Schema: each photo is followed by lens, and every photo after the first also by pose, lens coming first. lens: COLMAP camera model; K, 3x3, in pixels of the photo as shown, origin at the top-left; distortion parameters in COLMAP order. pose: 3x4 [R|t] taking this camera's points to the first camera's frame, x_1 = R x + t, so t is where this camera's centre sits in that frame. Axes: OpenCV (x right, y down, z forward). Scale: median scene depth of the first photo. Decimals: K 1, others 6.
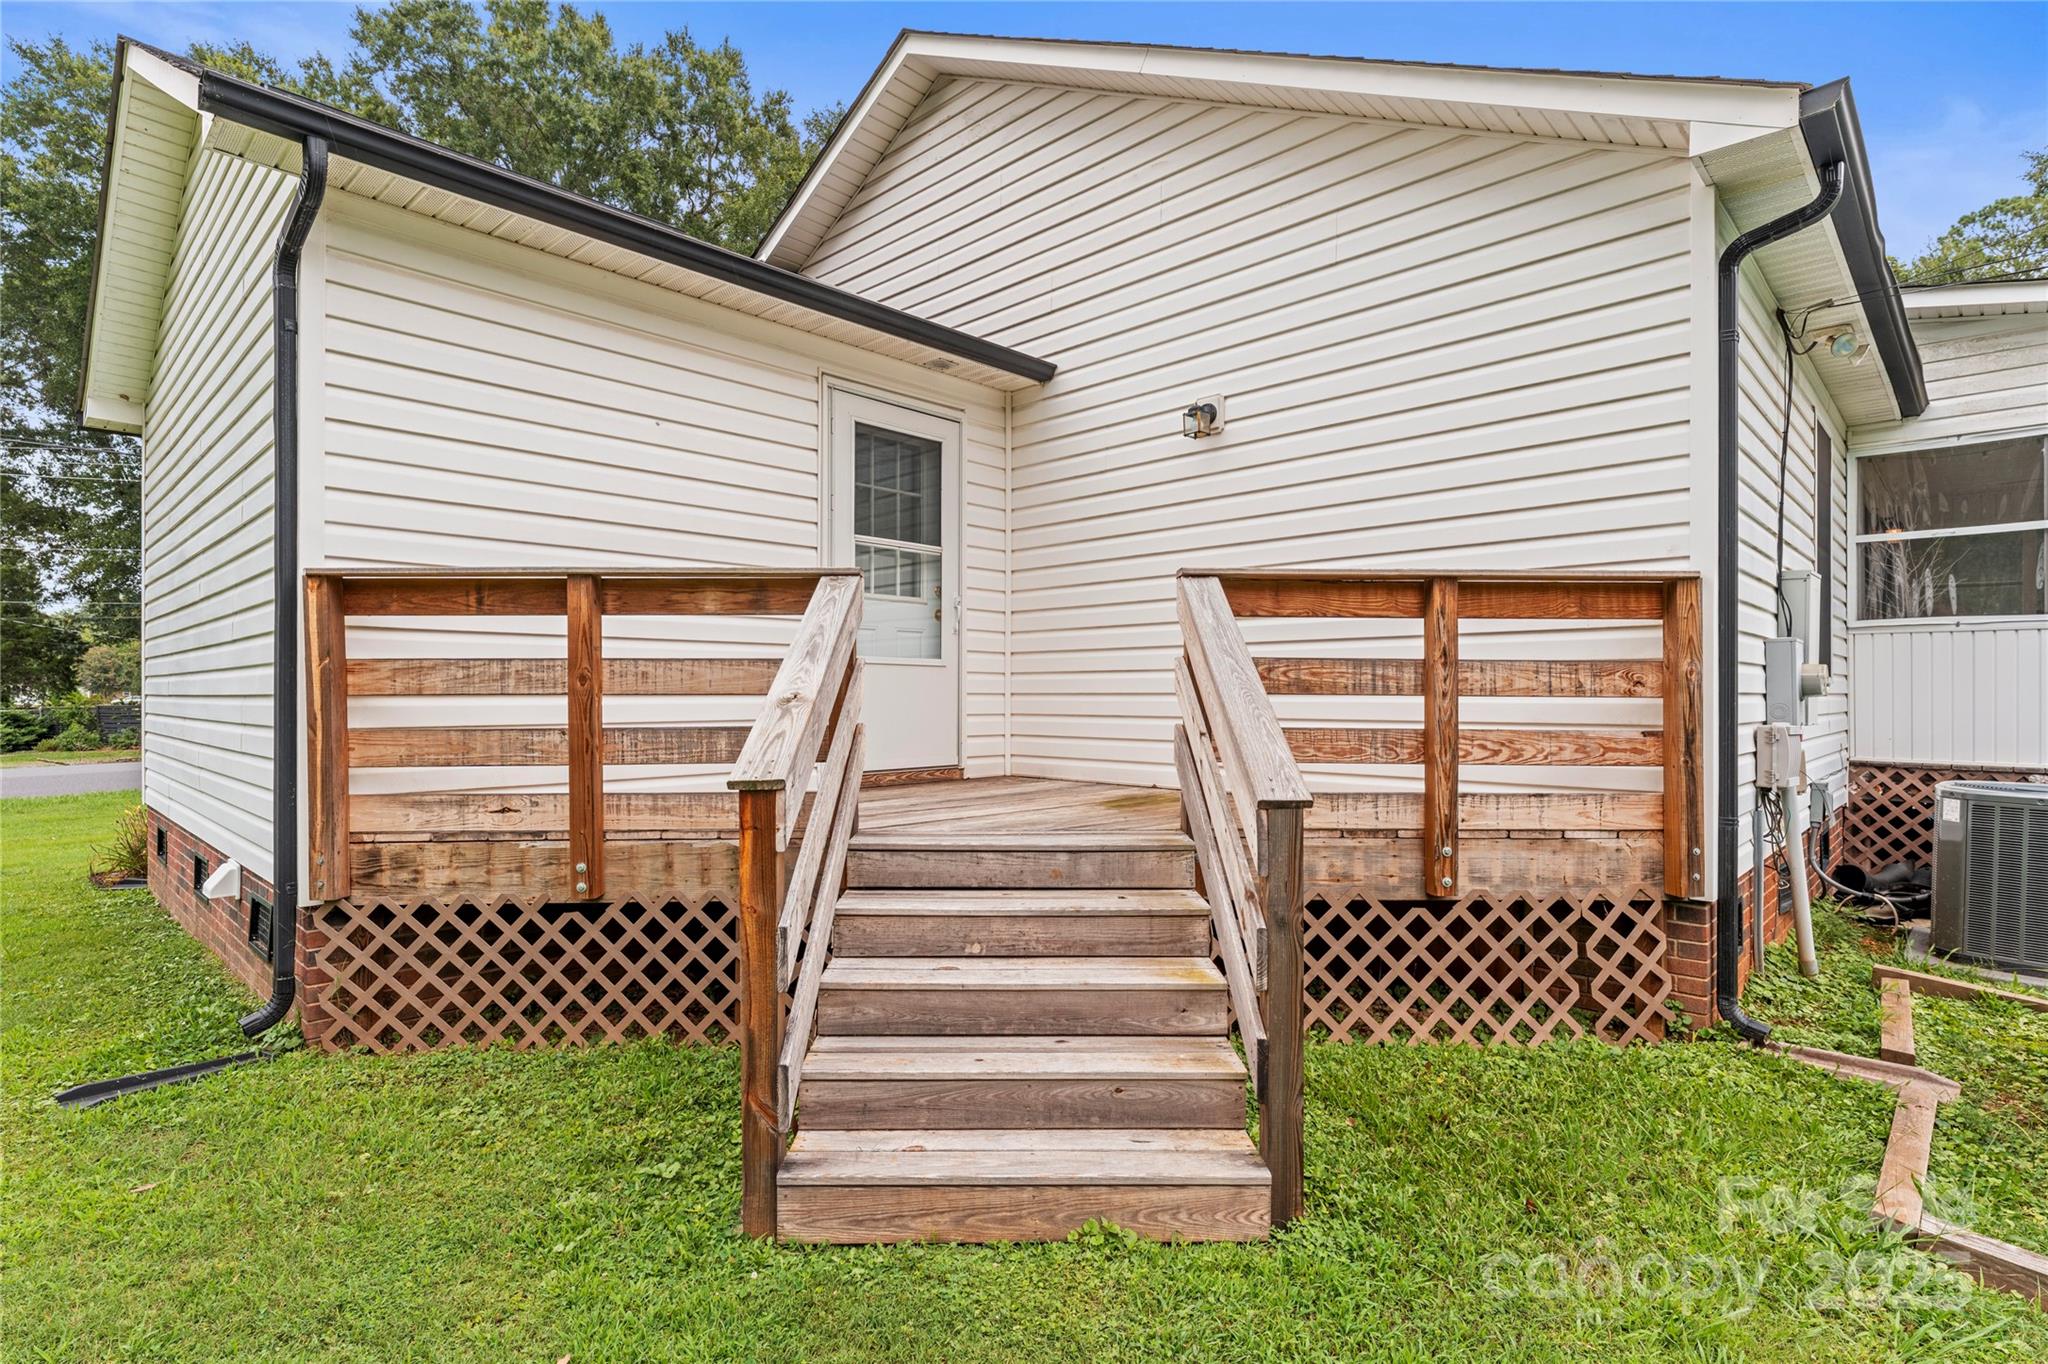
lens RADIAL K [[1009.3, 0, 1021.3], [0, 1009.3, 691.5], [0, 0, 1]] dist [0.001031, -0.001053]
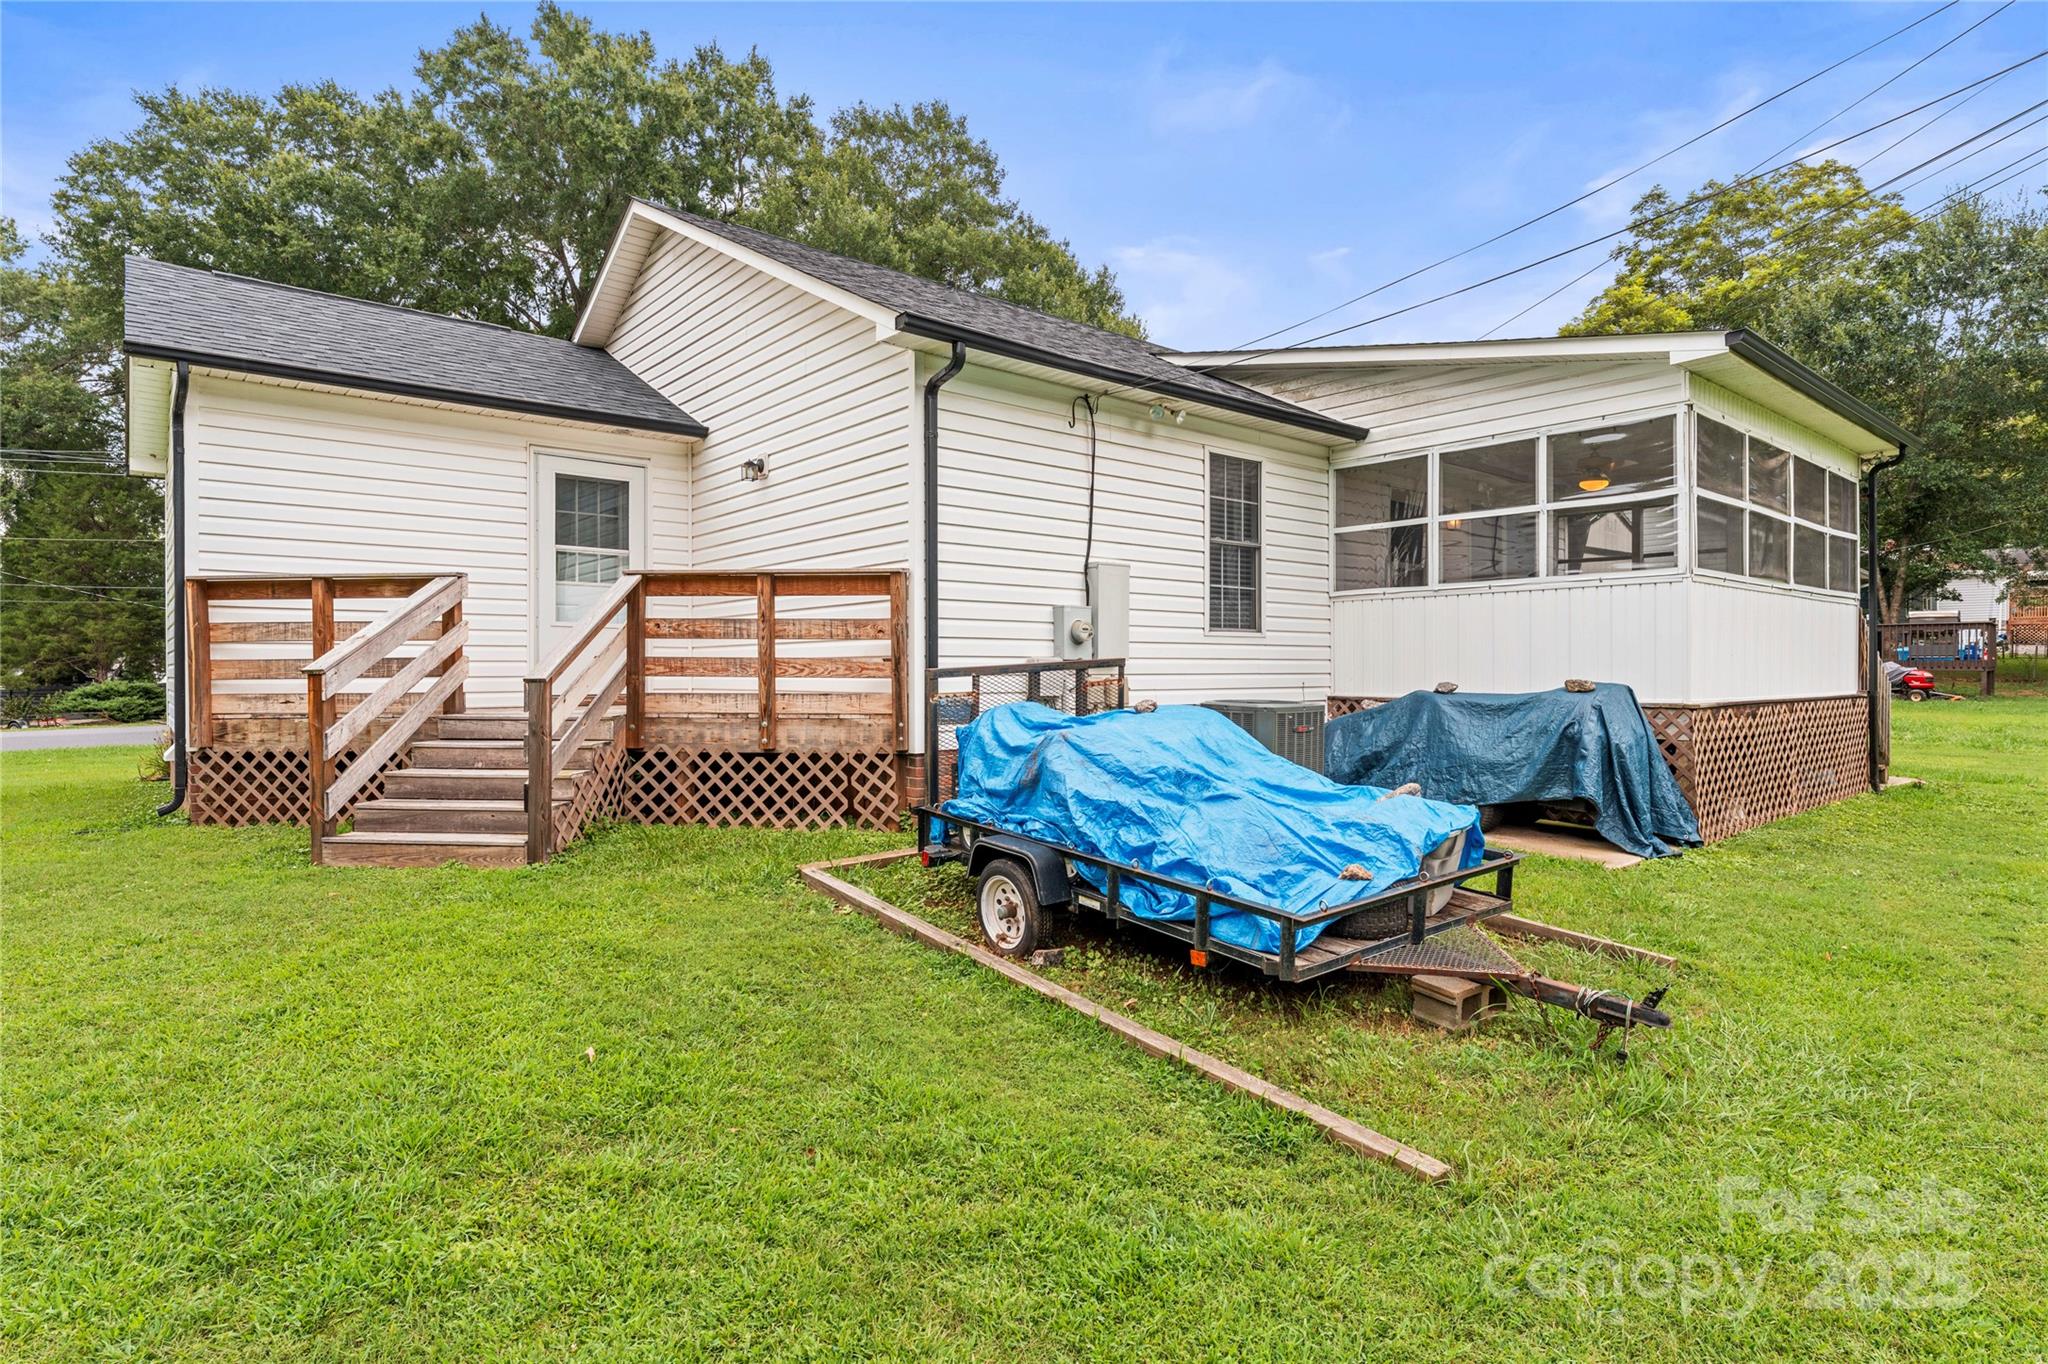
lens RADIAL K [[1052.4, 0, 1023.4], [0, 1052.4, 674.7], [0, 0, 1]] dist [0.000992, 0.000704]
pose [[0.995037, -0.002372, -0.099476, 1.048325], [0.002995, 0.999977, 0.006108, 0.057444], [0.099459, -0.006375, 0.995021, -0.819973]]
